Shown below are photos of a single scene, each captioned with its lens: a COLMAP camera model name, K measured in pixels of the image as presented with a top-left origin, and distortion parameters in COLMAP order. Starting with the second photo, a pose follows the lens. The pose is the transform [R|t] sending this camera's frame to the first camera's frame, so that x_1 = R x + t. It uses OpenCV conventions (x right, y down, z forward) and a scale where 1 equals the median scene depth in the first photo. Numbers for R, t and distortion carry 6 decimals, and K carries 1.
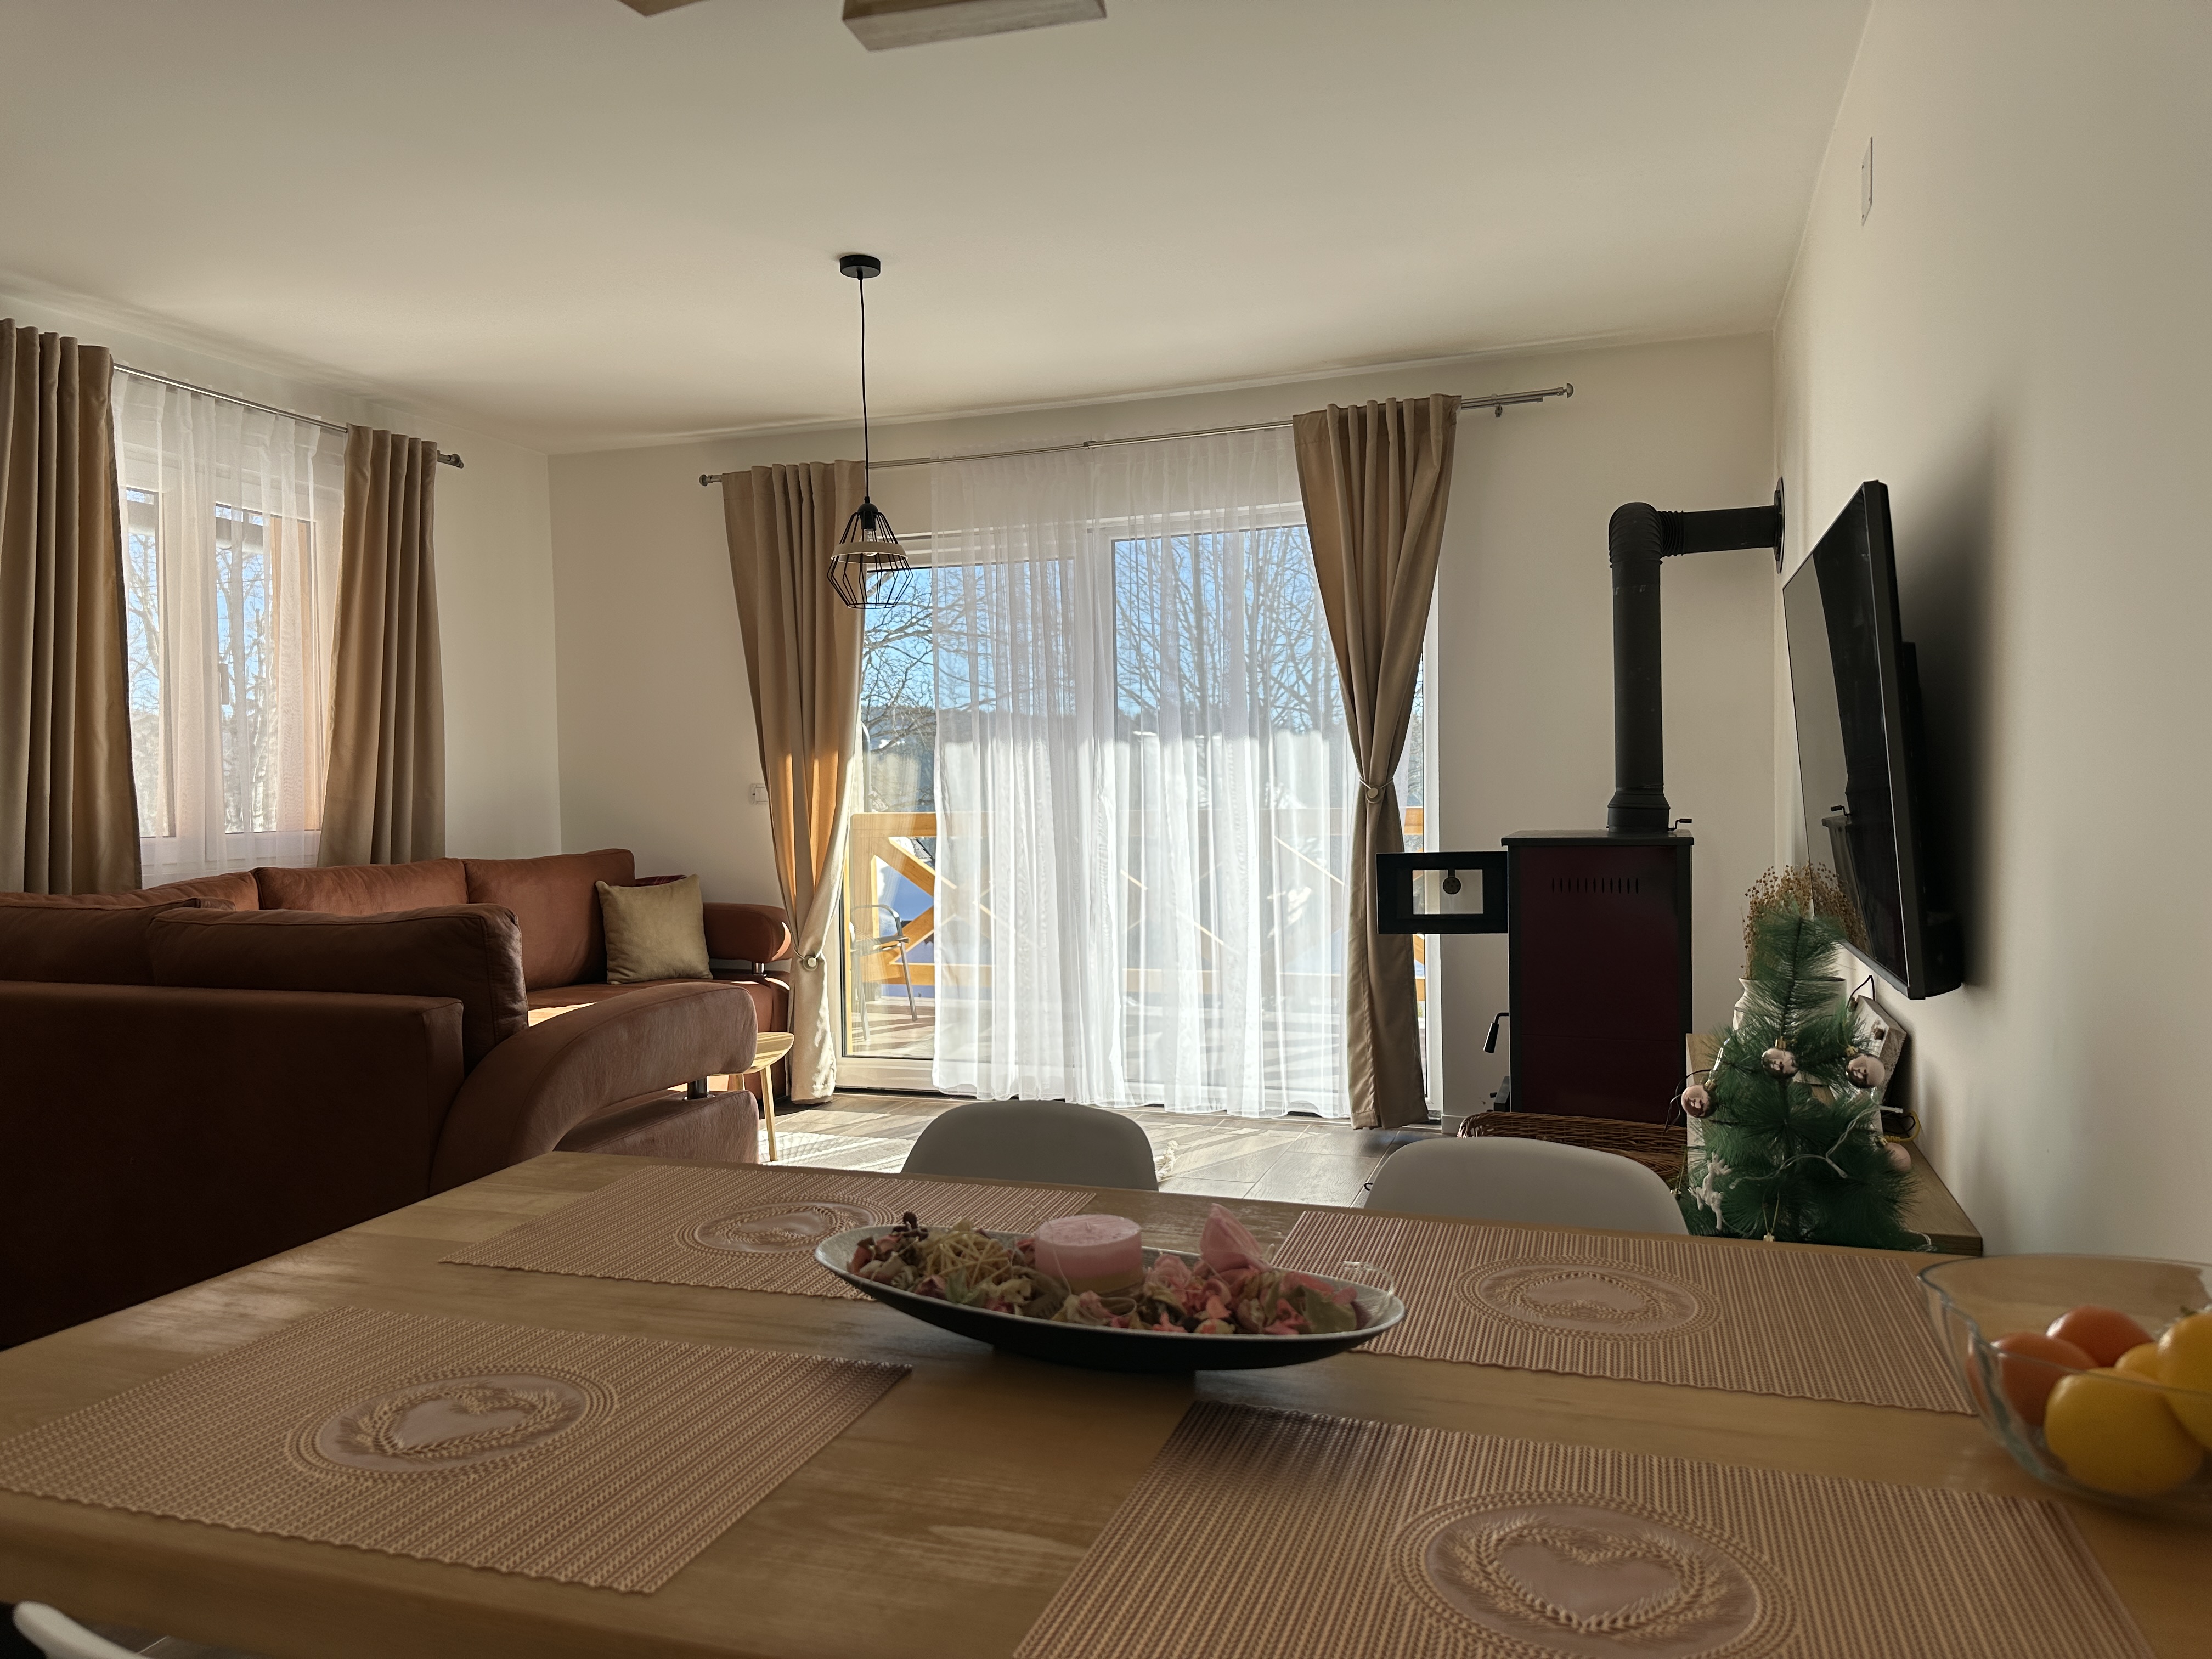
lens RADIAL K [[1547.8, 0, 1097.6], [0, 1547.8, 842.3], [0, 0, 1]] dist [0.063063, -0.072809]
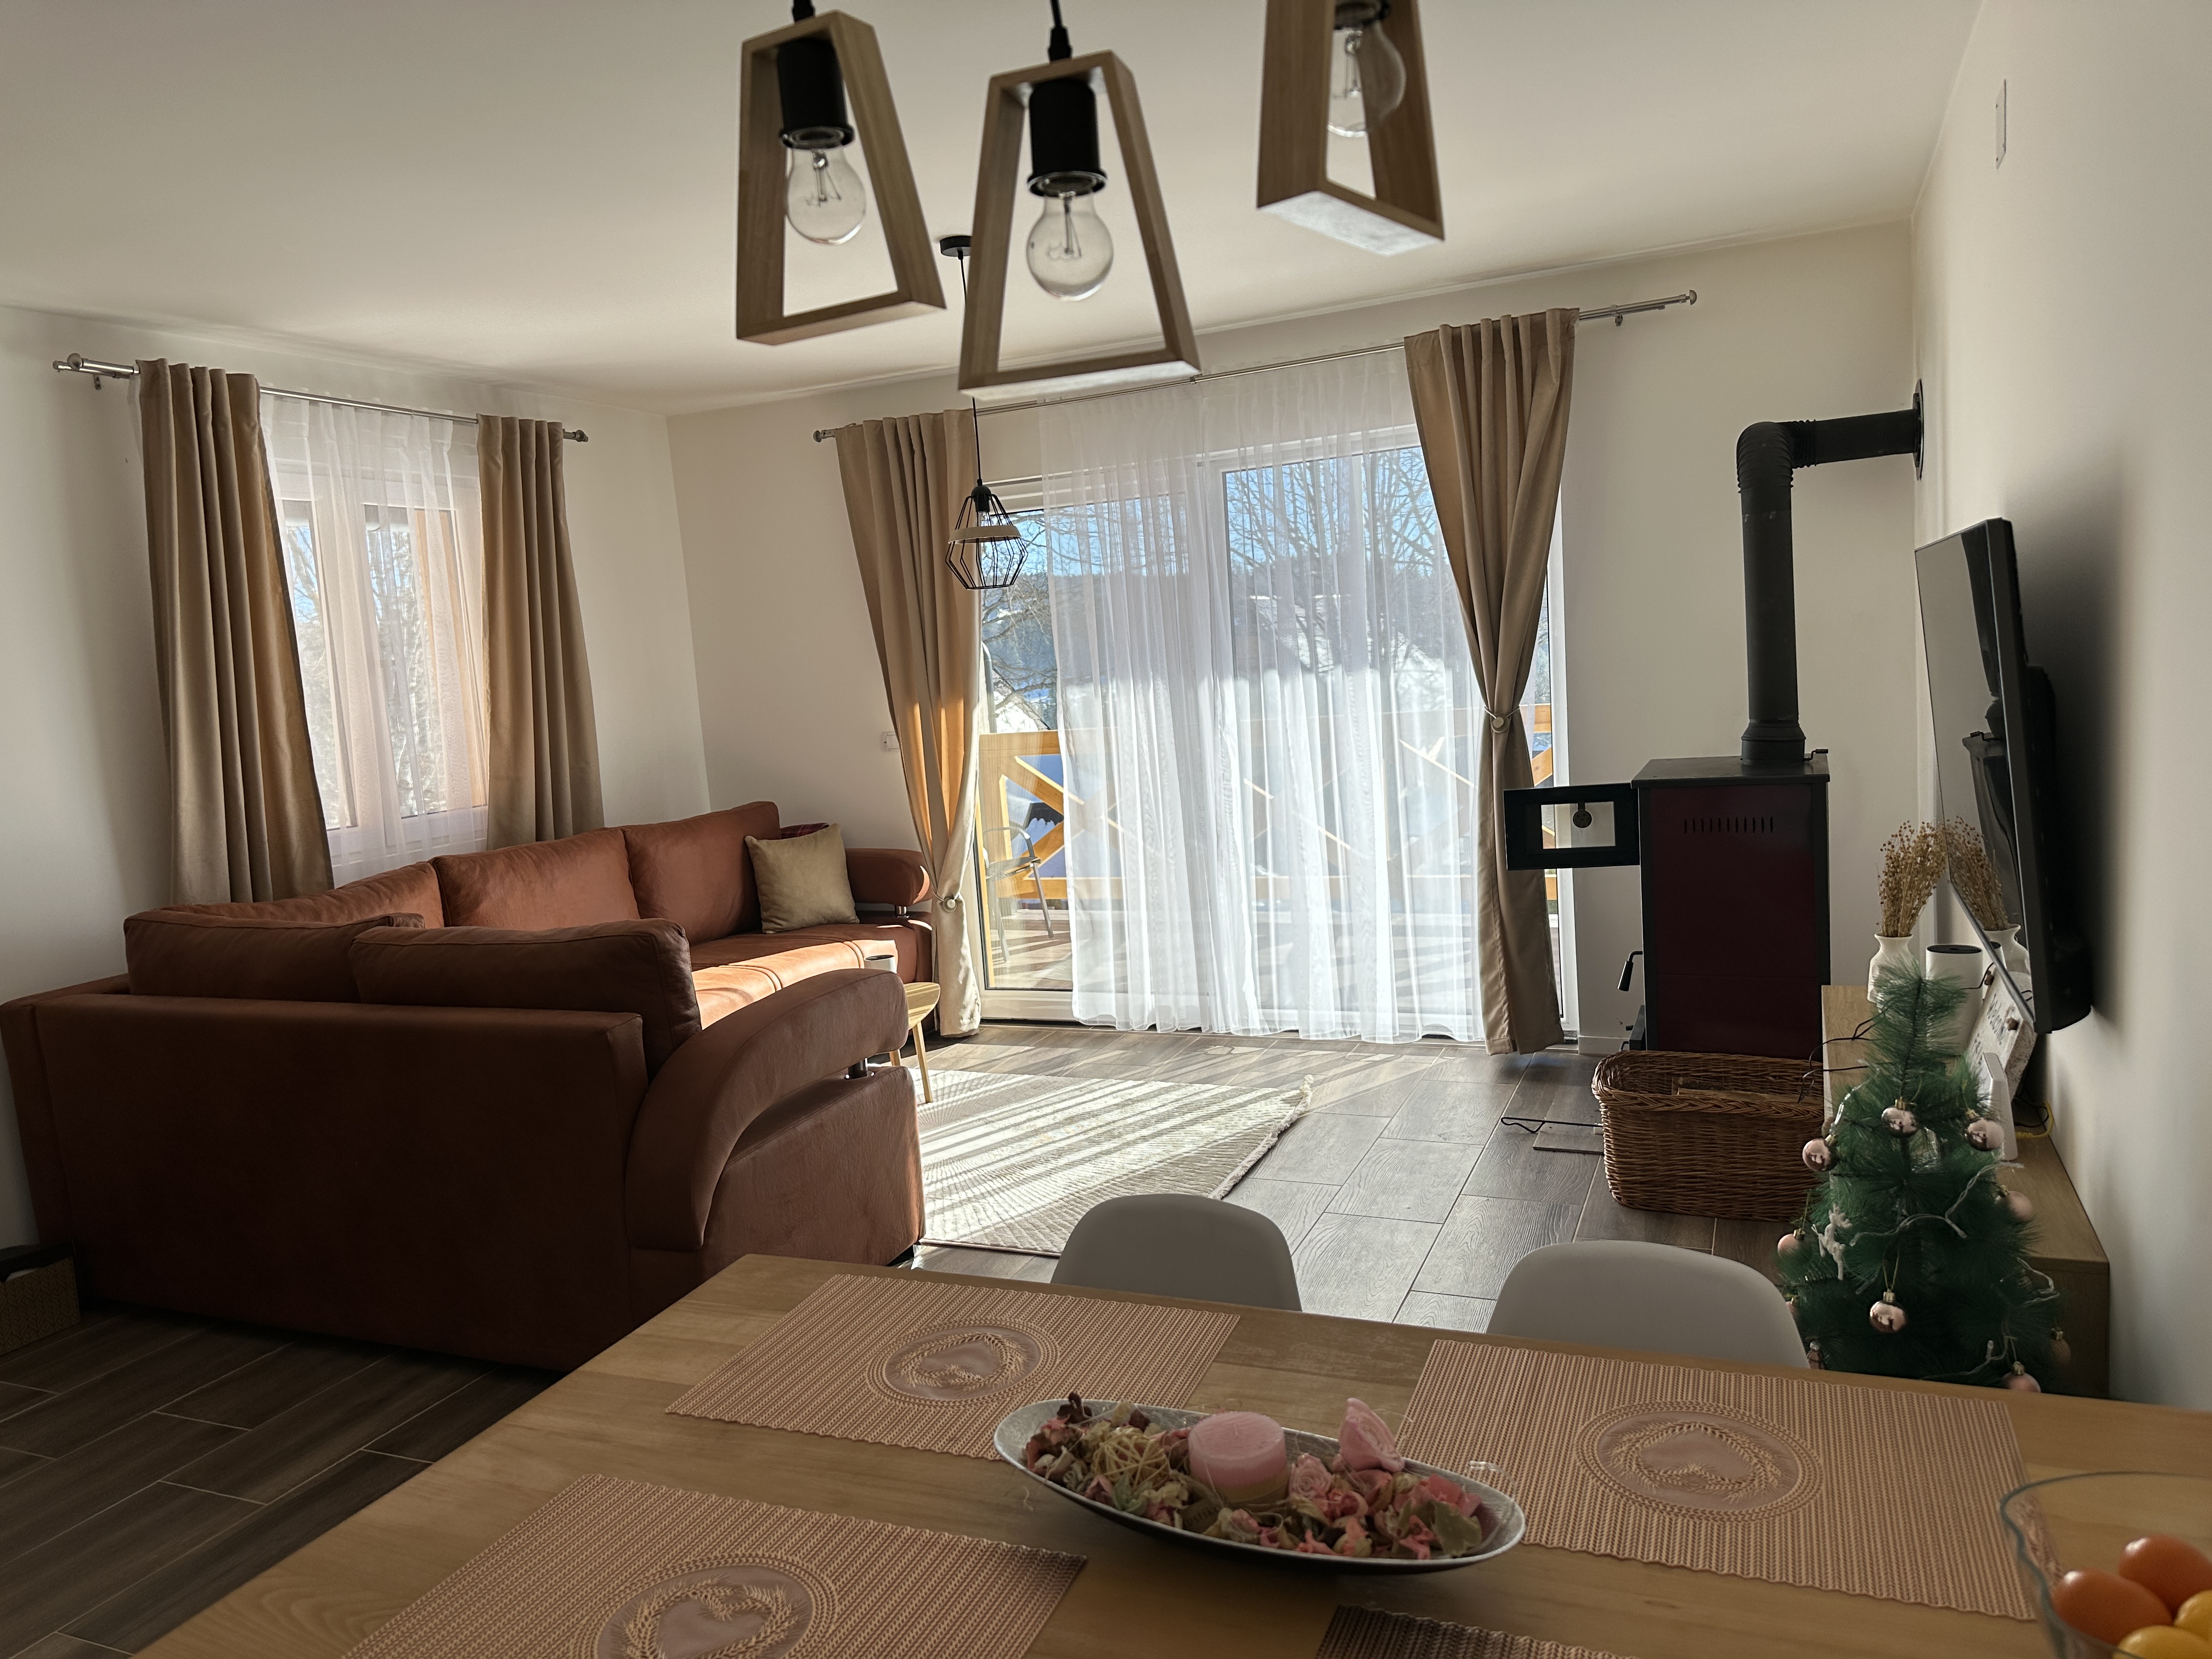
lens RADIAL K [[1547.8, 0, 1097.6], [0, 1547.8, 842.3], [0, 0, 1]] dist [0.063063, -0.072809]
pose [[0.995456, -0.045513, -0.083637, 0.001696], [0.052773, 0.994831, 0.086757, -0.055633], [0.079256, -0.090777, 0.992712, -0.017108]]
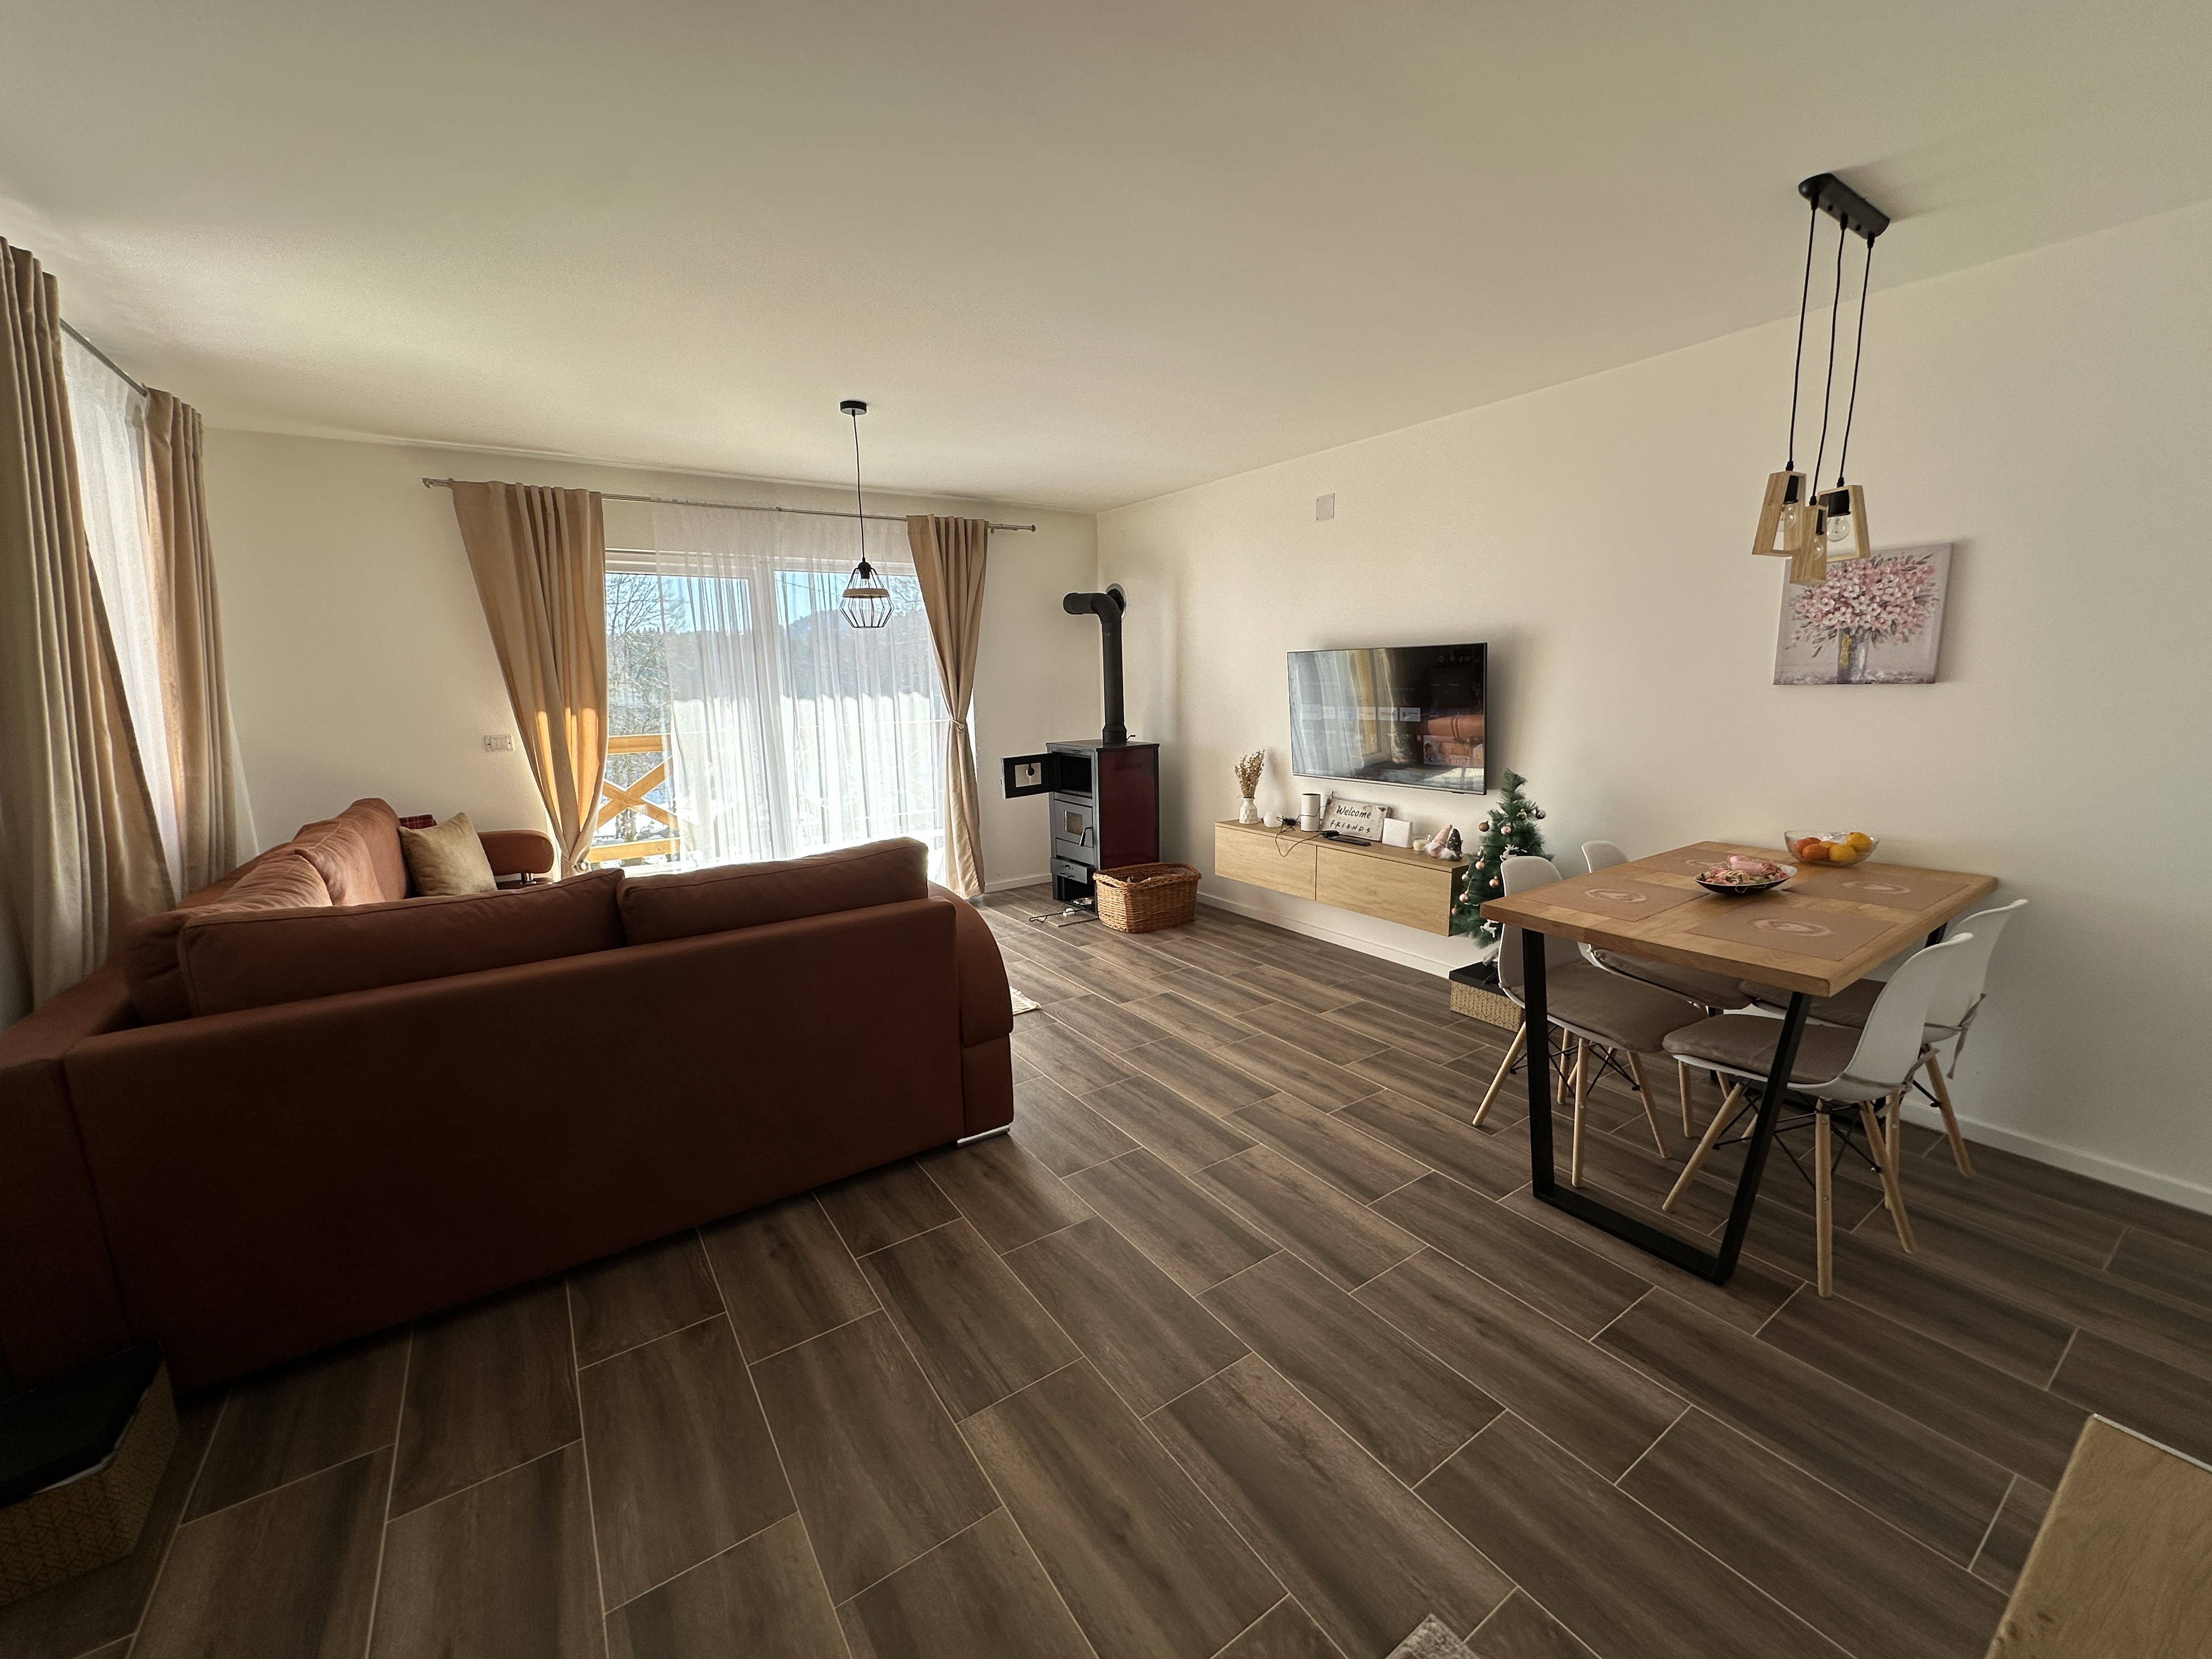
lens RADIAL K [[880.2, 0, 1106.0], [0, 880.2, 829.5], [0, 0, 1]] dist [0.000292, 0.000158]
pose [[0.599394, -0.134900, 0.789005, -0.598598], [0.041072, 0.989581, 0.137991, -0.049028], [-0.799399, -0.050305, 0.598690, 0.199960]]
